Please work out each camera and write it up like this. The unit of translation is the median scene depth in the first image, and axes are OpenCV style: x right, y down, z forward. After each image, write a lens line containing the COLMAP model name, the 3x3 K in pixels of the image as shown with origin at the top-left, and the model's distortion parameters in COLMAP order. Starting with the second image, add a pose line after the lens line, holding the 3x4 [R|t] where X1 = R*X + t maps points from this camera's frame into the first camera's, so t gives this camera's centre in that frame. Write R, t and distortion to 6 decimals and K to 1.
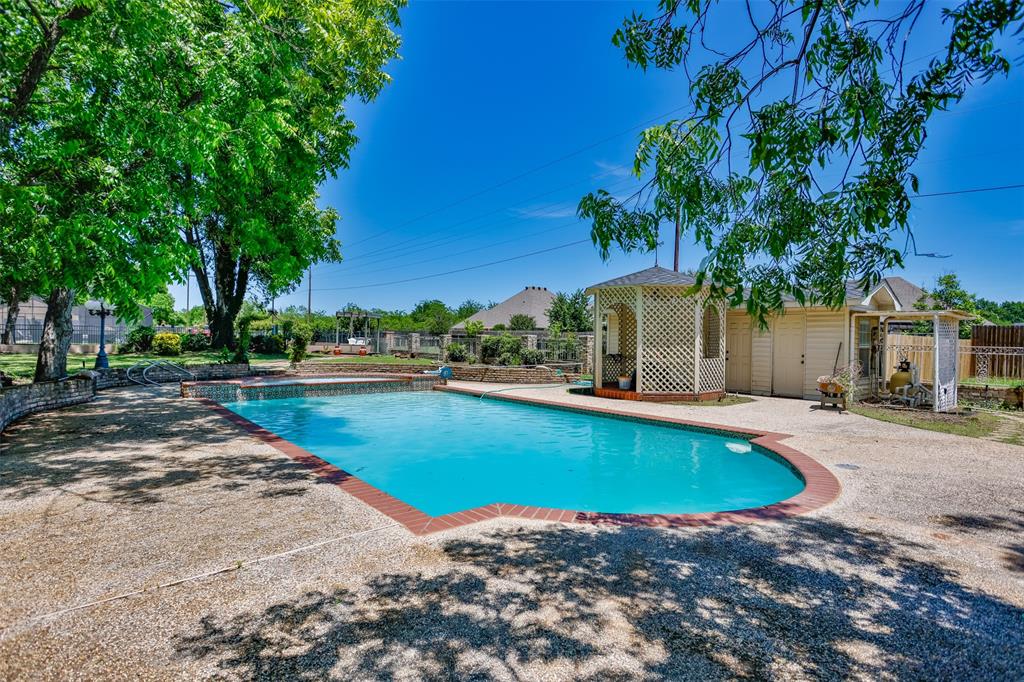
lens RADIAL K [[510.6, 0, 512.0], [0, 510.6, 341.0], [0, 0, 1]] dist [-0.035819, 0.000905]
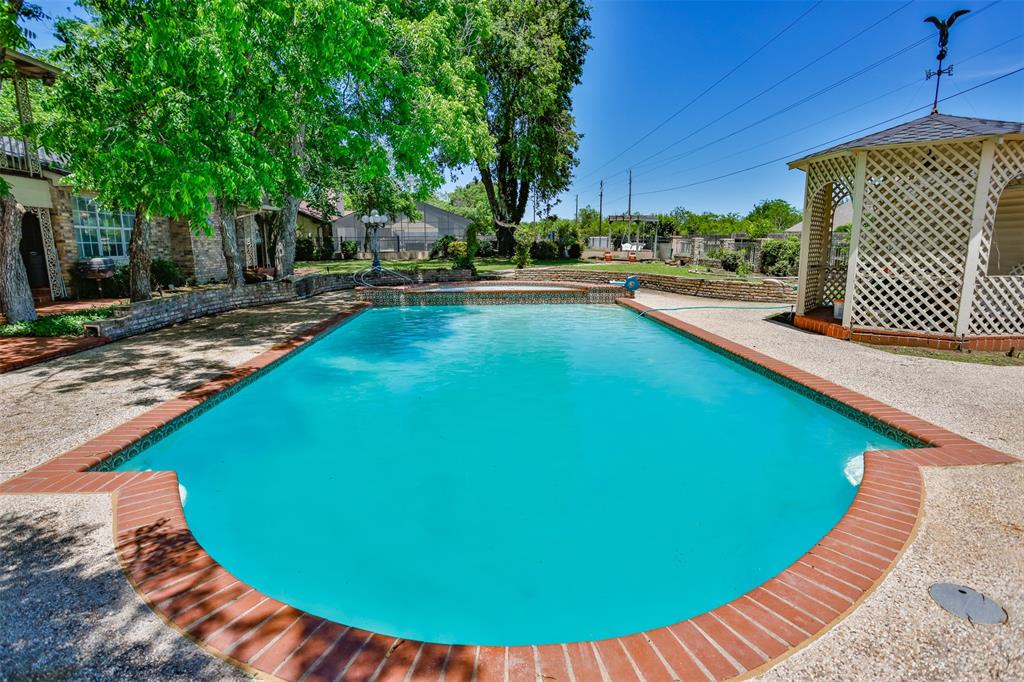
lens RADIAL K [[510.6, 0, 512.0], [0, 510.6, 341.0], [0, 0, 1]] dist [-0.035819, 0.000905]
pose [[0.813193, 0.095821, -0.574052, 0.272178], [0.010553, 0.983763, 0.179160, 0.002564], [0.581899, -0.151750, 0.798978, 0.259634]]
